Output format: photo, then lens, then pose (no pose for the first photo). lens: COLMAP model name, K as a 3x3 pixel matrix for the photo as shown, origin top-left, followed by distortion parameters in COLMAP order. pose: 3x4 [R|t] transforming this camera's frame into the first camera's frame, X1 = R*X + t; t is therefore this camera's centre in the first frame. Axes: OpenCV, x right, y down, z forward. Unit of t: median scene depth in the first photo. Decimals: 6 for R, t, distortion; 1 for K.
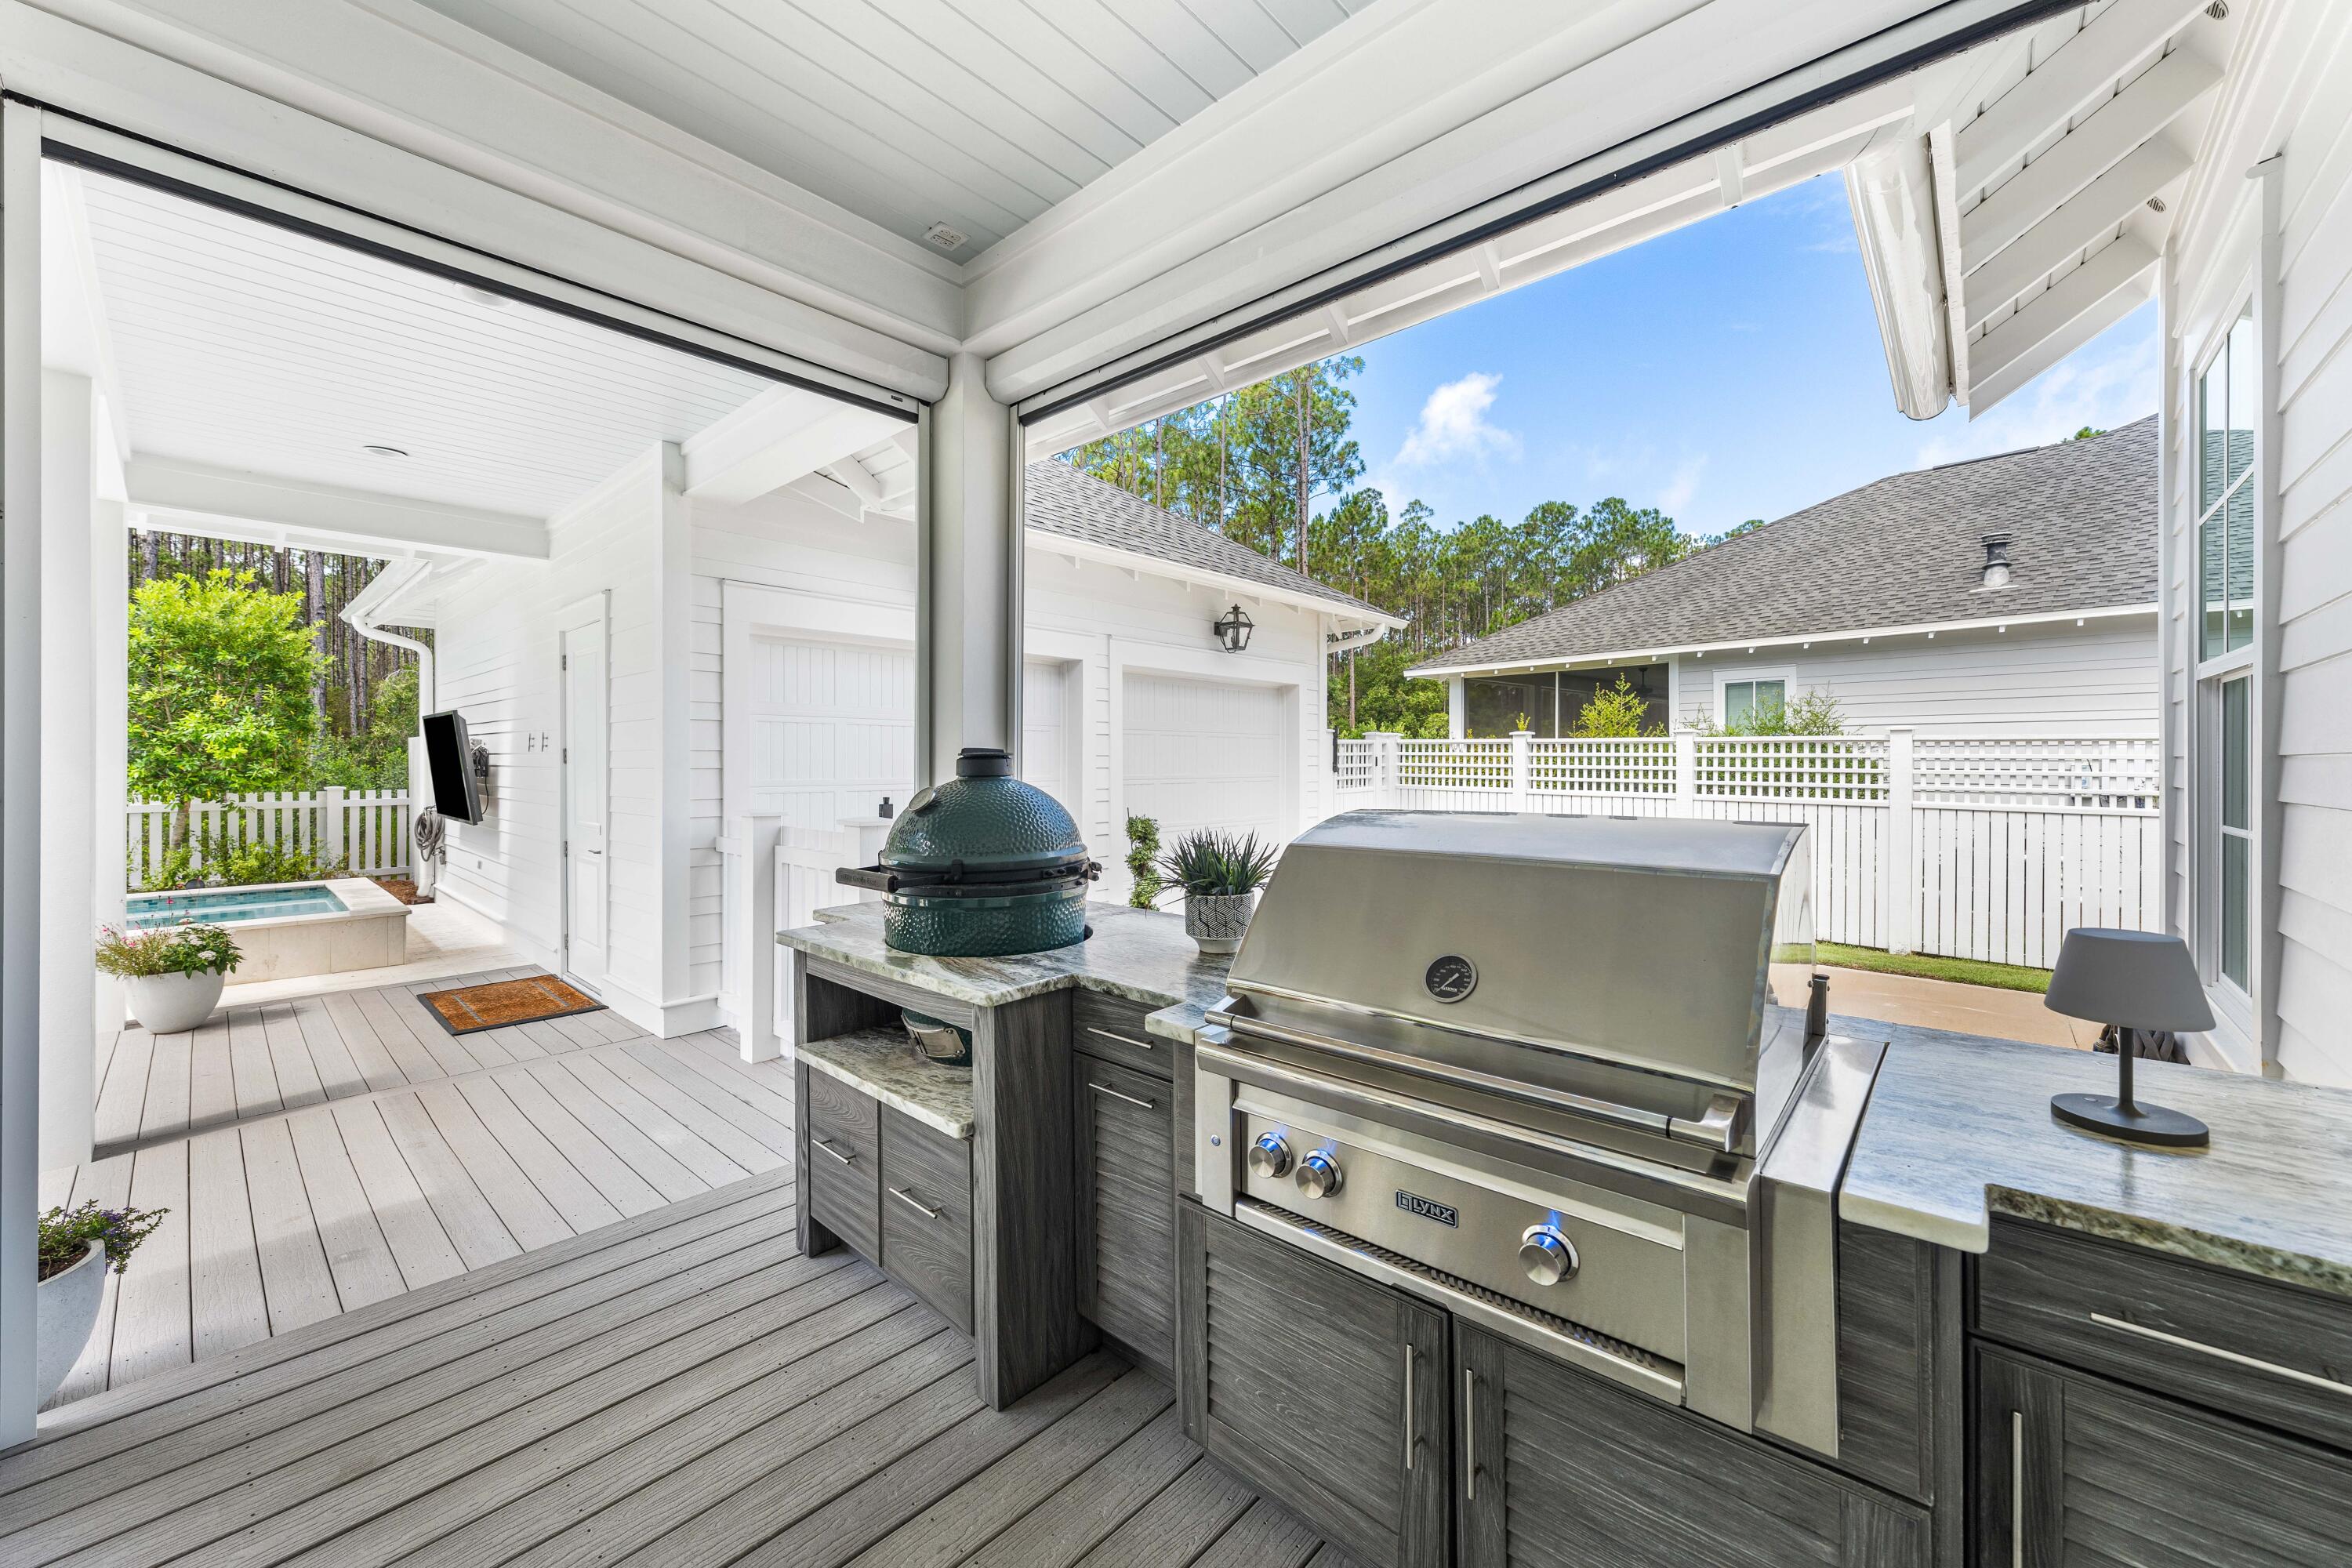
lens RADIAL K [[830.3, 0, 1172.0], [0, 830.3, 737.5], [0, 0, 1]] dist [-0.001040, -0.000083]
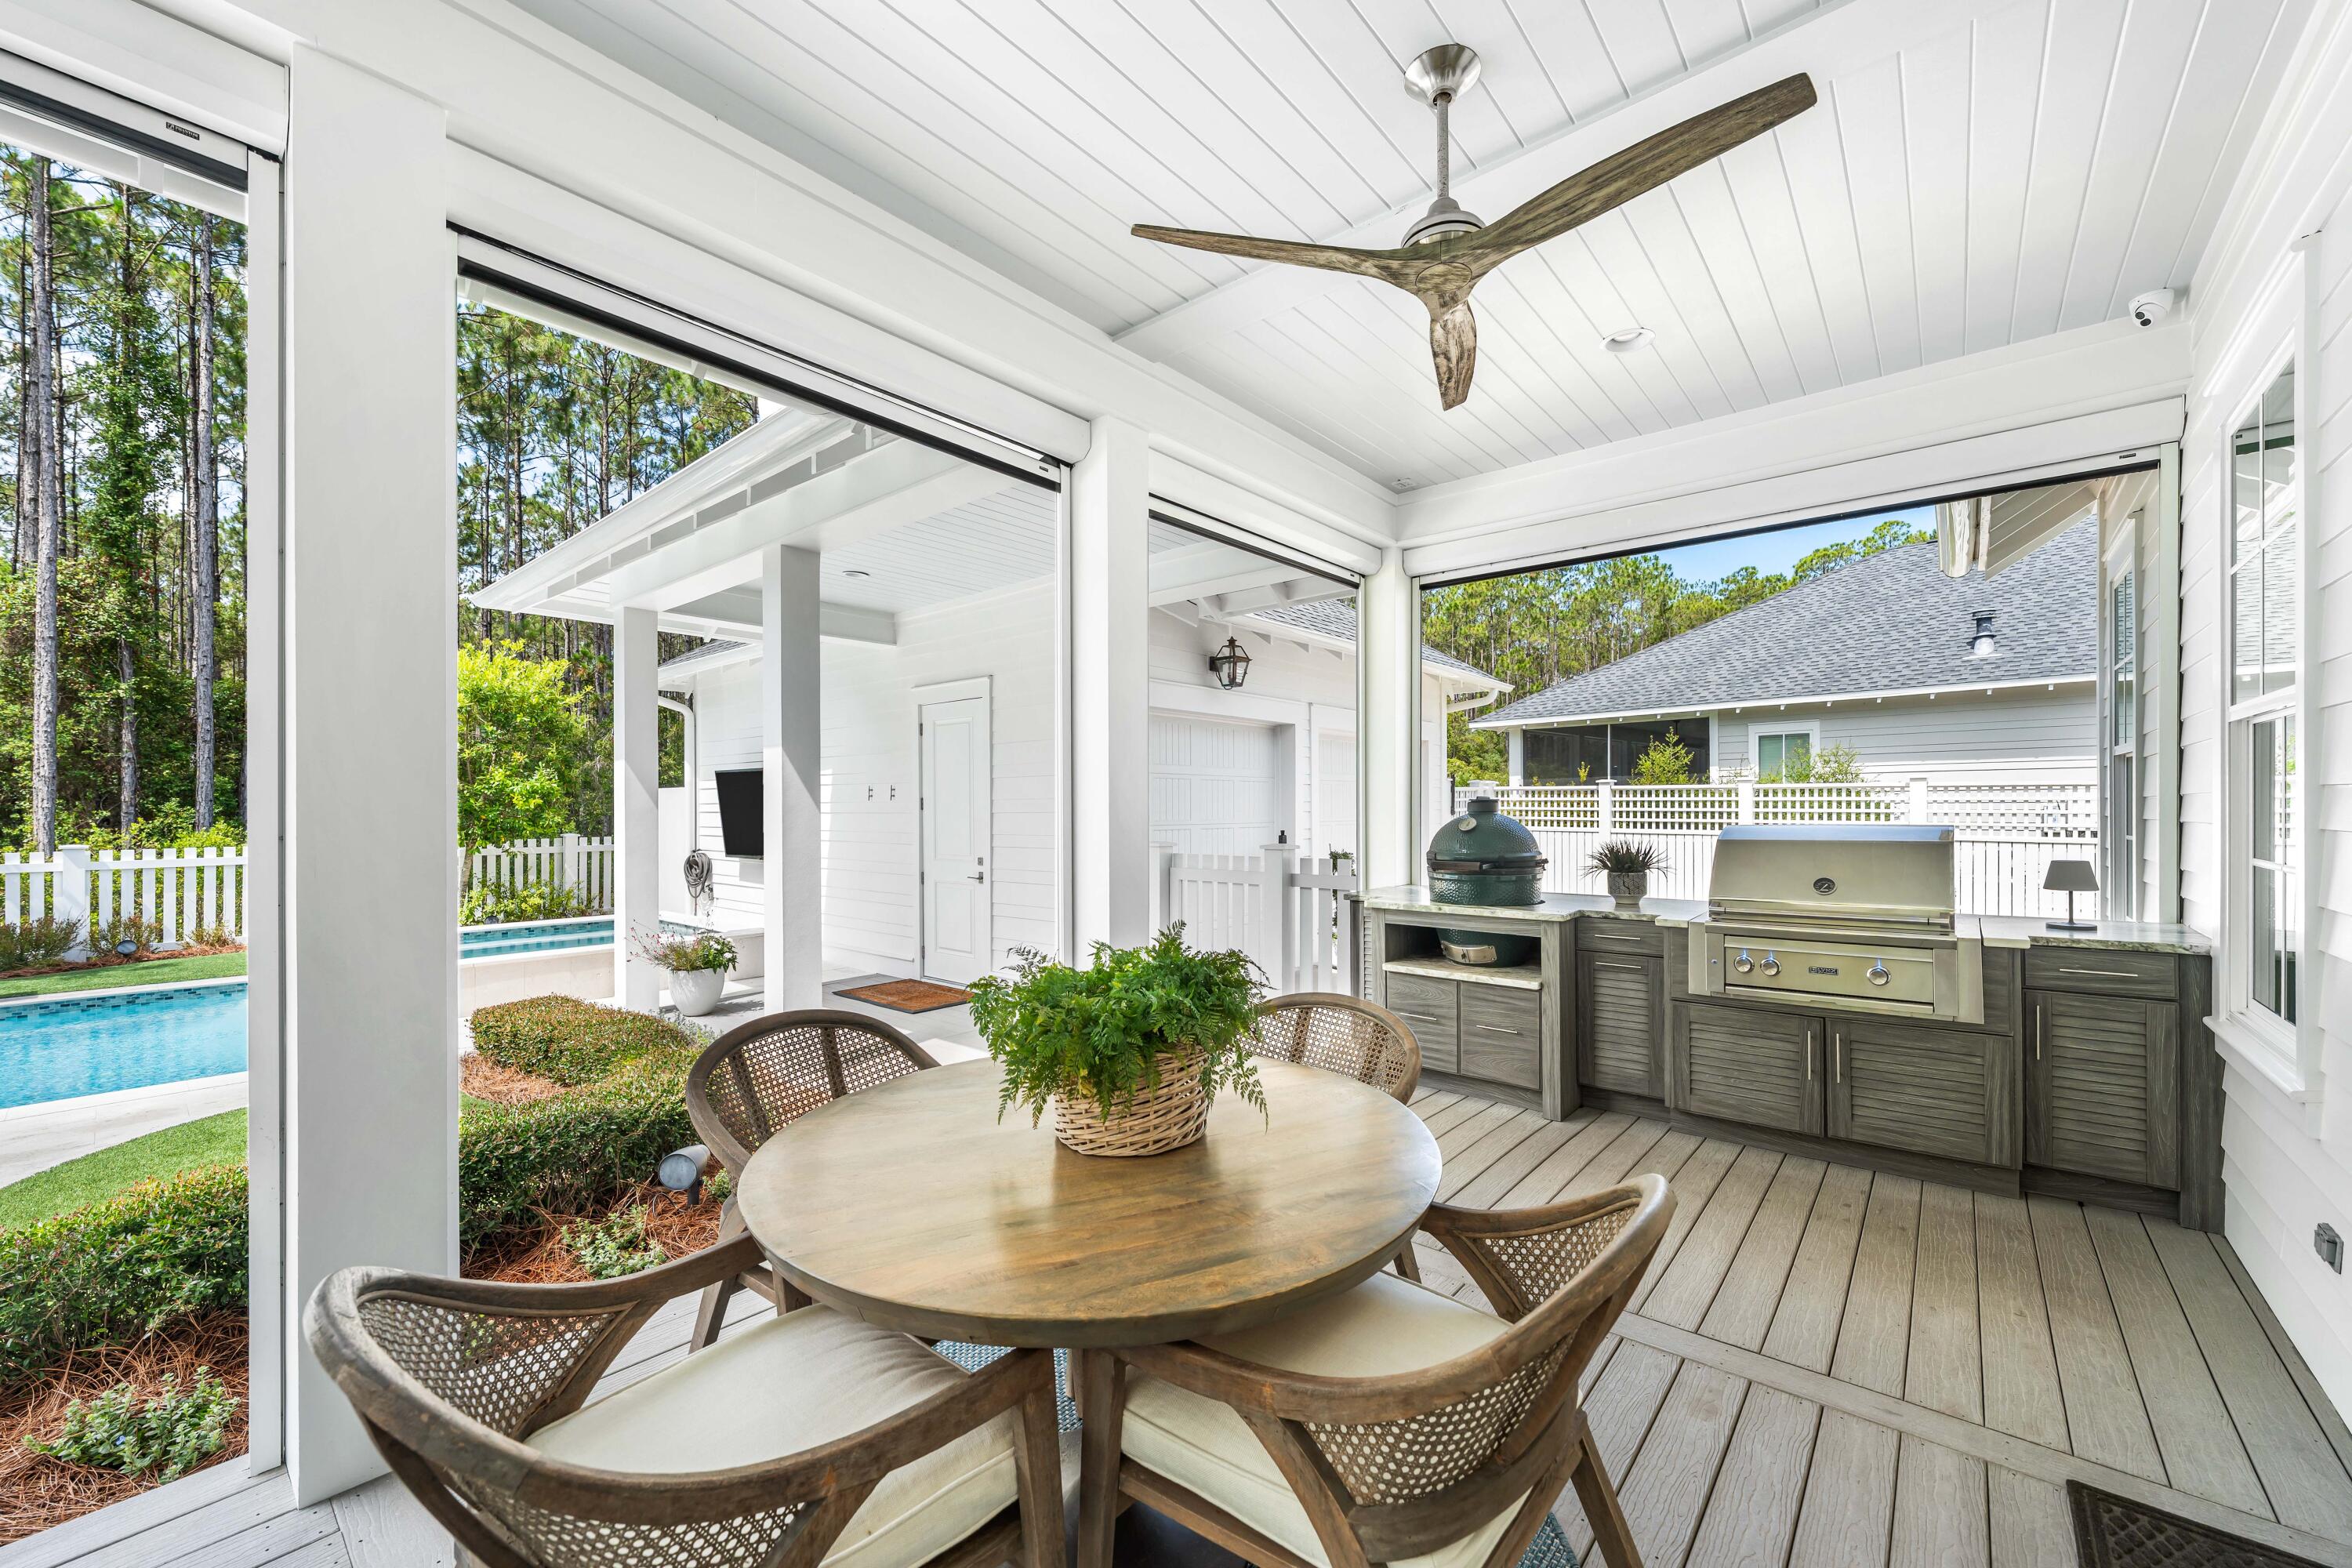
lens RADIAL K [[914.1, 0, 1176.0], [0, 914.1, 784.0], [0, 0, 1]] dist [-0.000987, -0.000123]
pose [[0.997690, -0.003743, 0.067833, -0.258679], [0.003670, 0.999993, 0.001193, -0.004701], [-0.067837, -0.000941, 0.997696, -0.233561]]
